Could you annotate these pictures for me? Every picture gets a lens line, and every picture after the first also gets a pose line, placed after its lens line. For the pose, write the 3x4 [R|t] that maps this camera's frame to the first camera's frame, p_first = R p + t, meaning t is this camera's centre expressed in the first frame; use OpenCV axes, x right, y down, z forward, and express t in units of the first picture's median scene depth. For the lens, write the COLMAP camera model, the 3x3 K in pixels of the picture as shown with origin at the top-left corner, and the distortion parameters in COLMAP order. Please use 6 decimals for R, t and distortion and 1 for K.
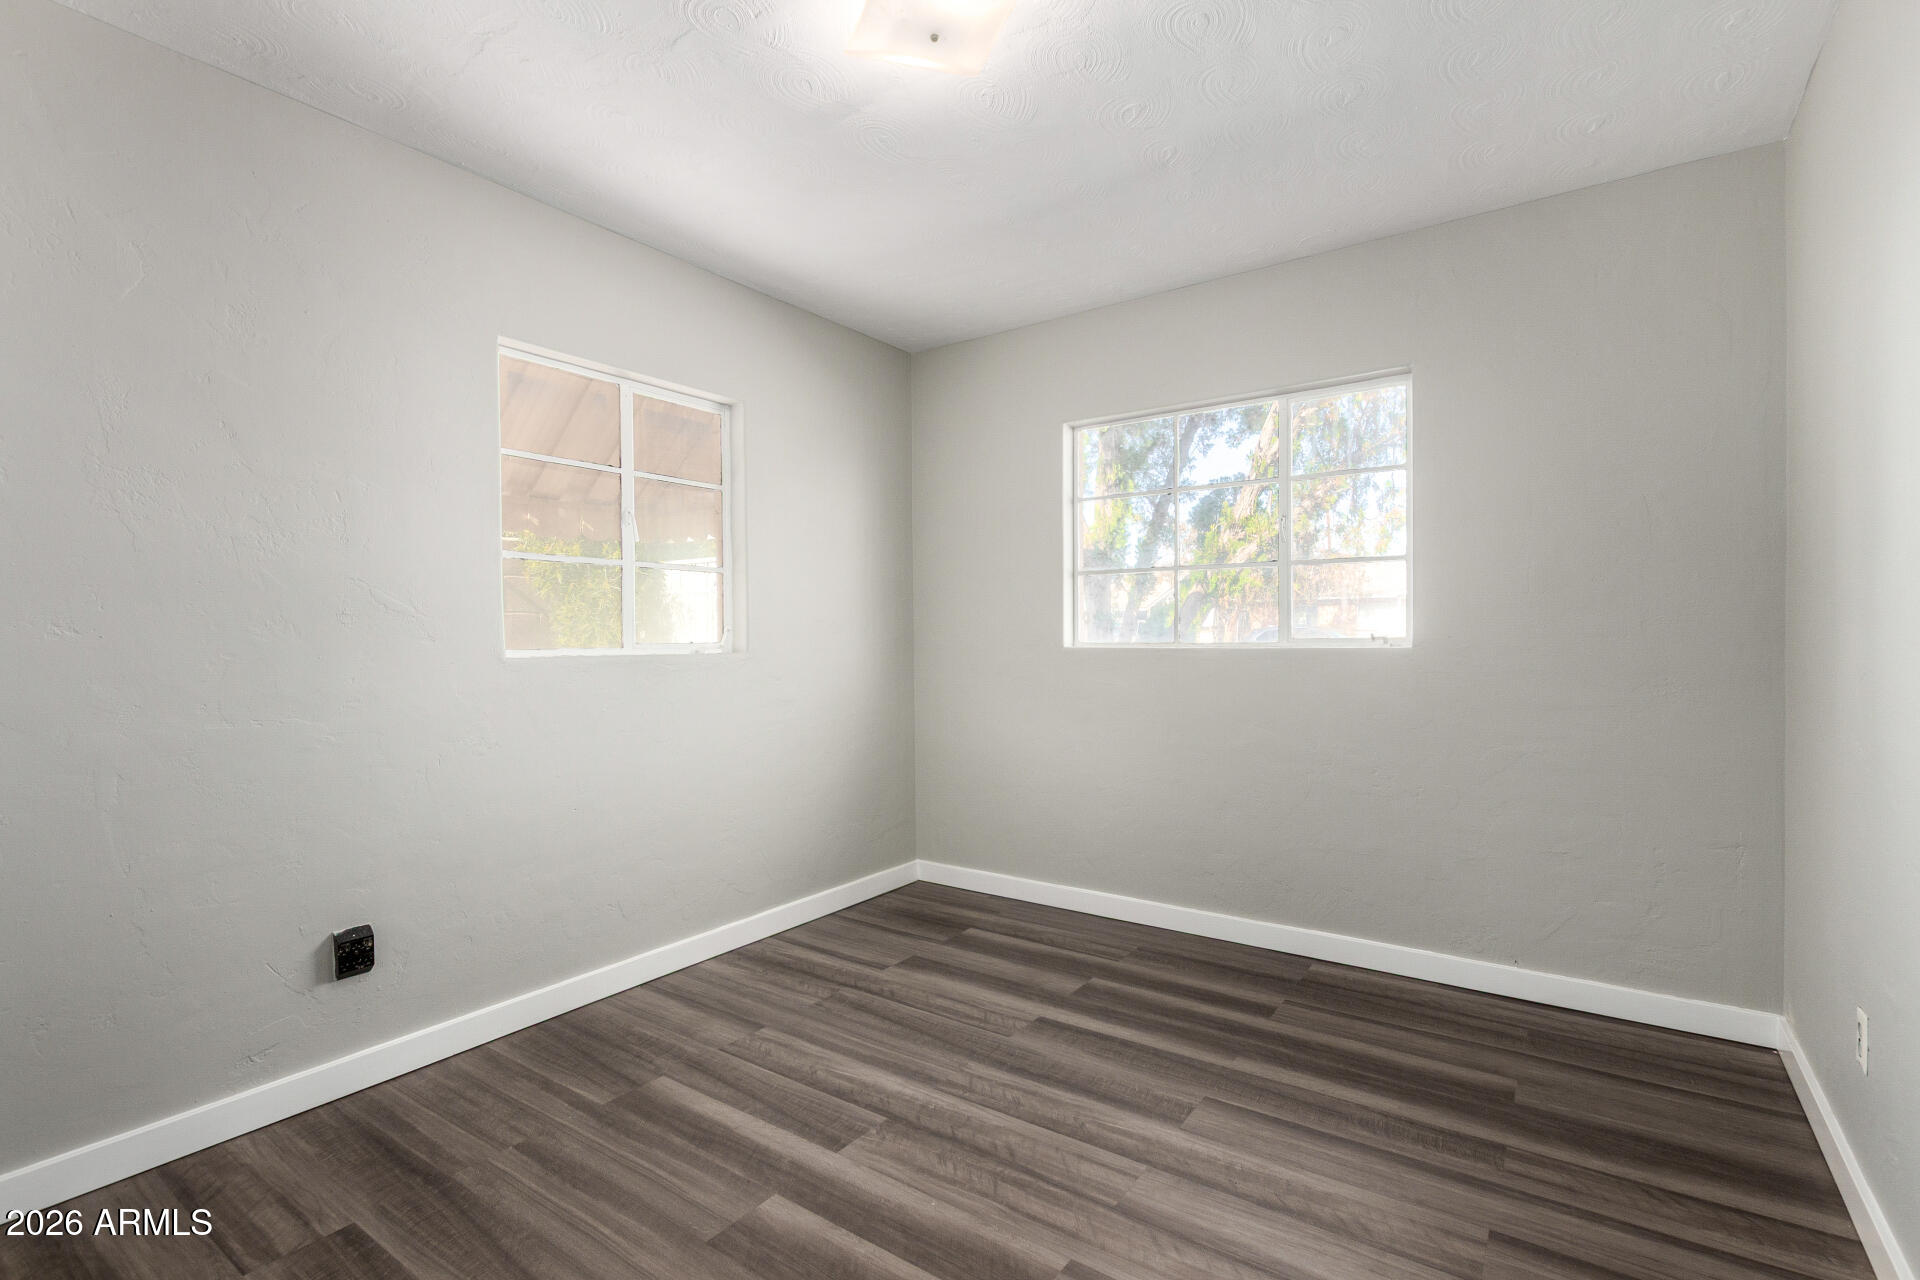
lens RADIAL K [[884.0, 0, 954.7], [0, 884.0, 640.9], [0, 0, 1]] dist [0.008969, -0.004639]
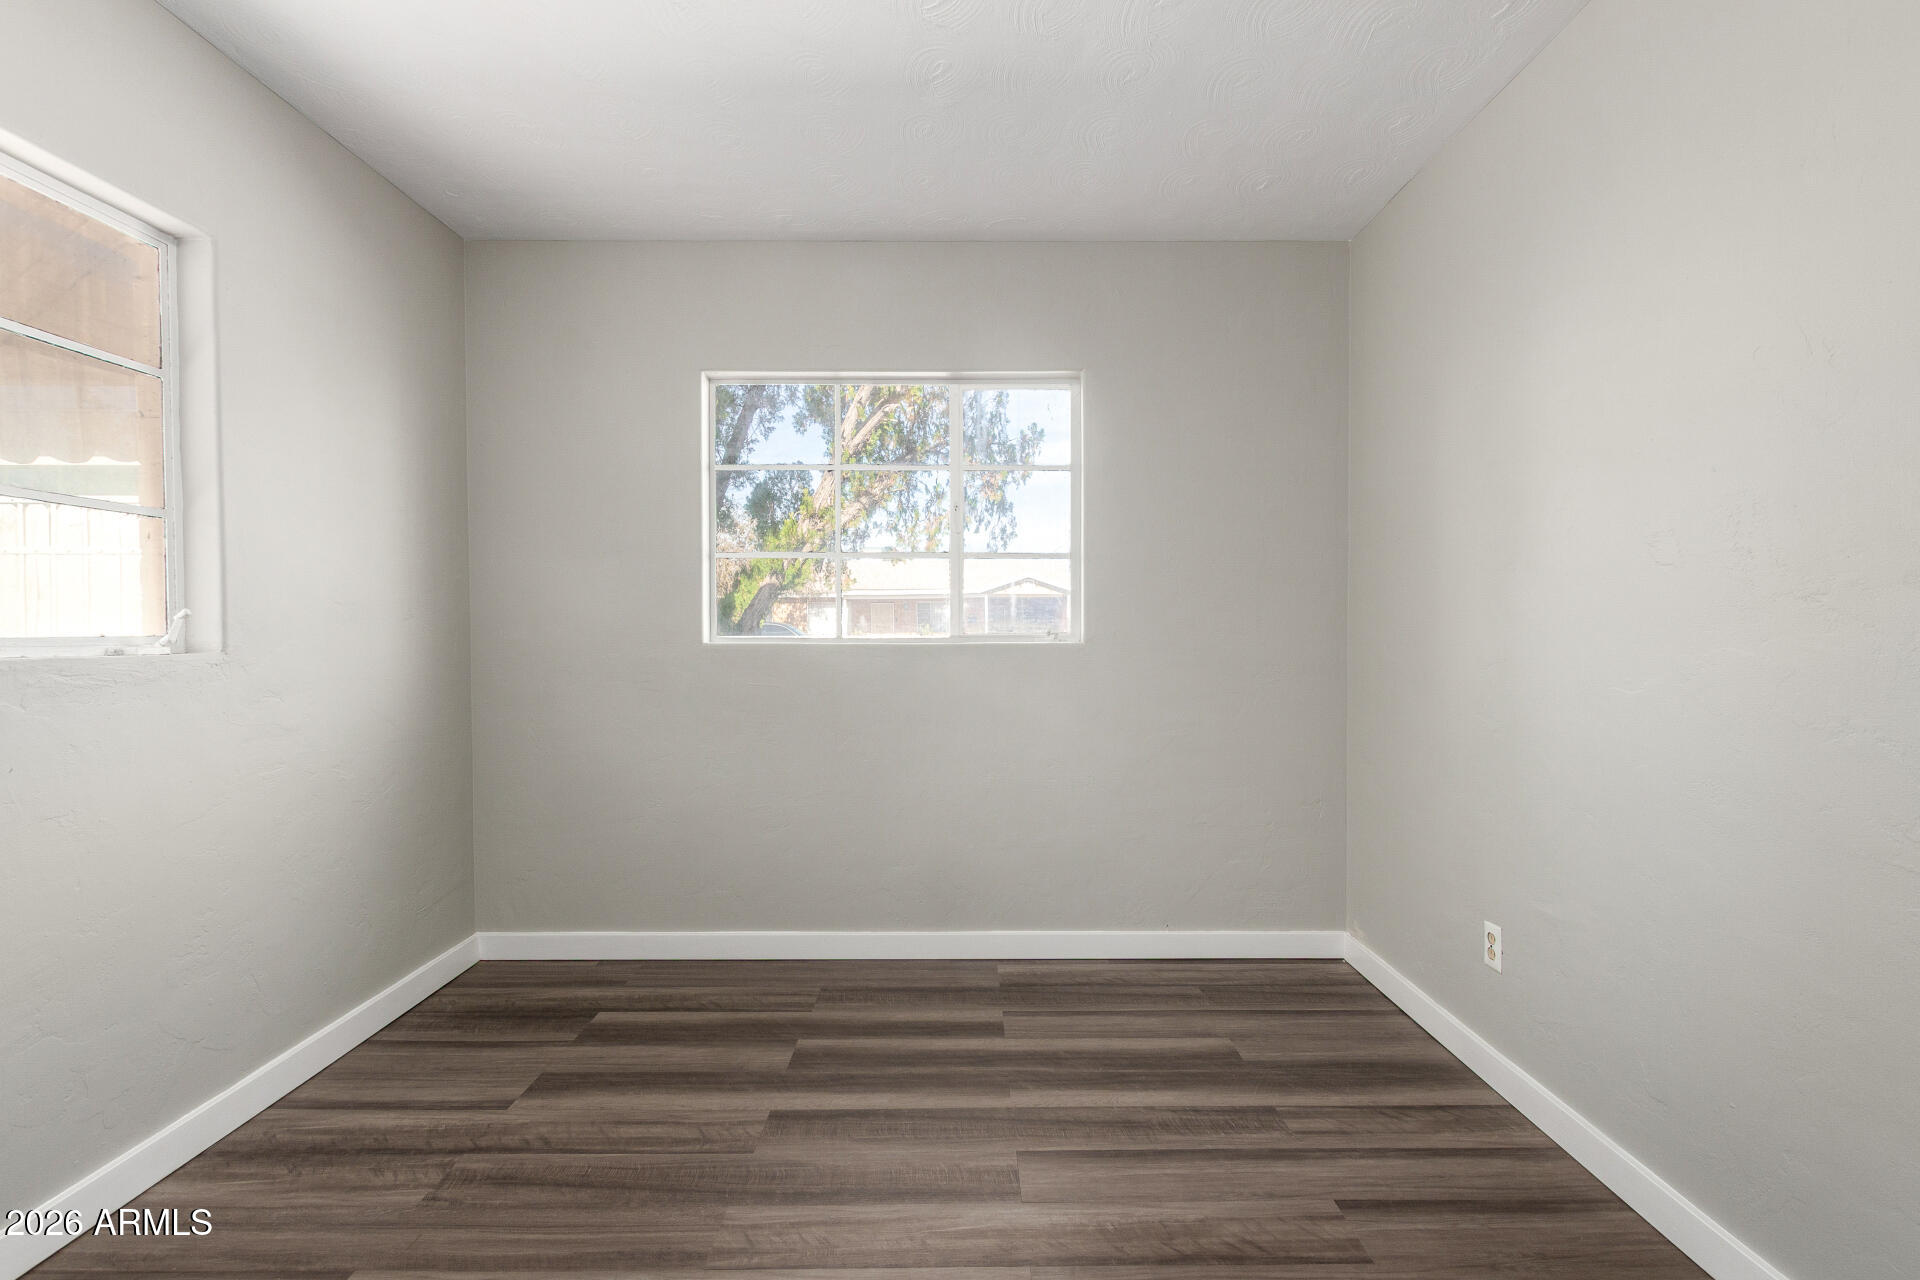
lens RADIAL K [[884.0, 0, 963.9], [0, 884.0, 637.7], [0, 0, 1]] dist [0.008969, -0.004639]
pose [[0.808112, 0.002434, 0.589024, -0.224387], [-0.003318, 0.999994, 0.000420, 0.001873], [-0.589020, -0.002294, 0.808116, 0.254822]]
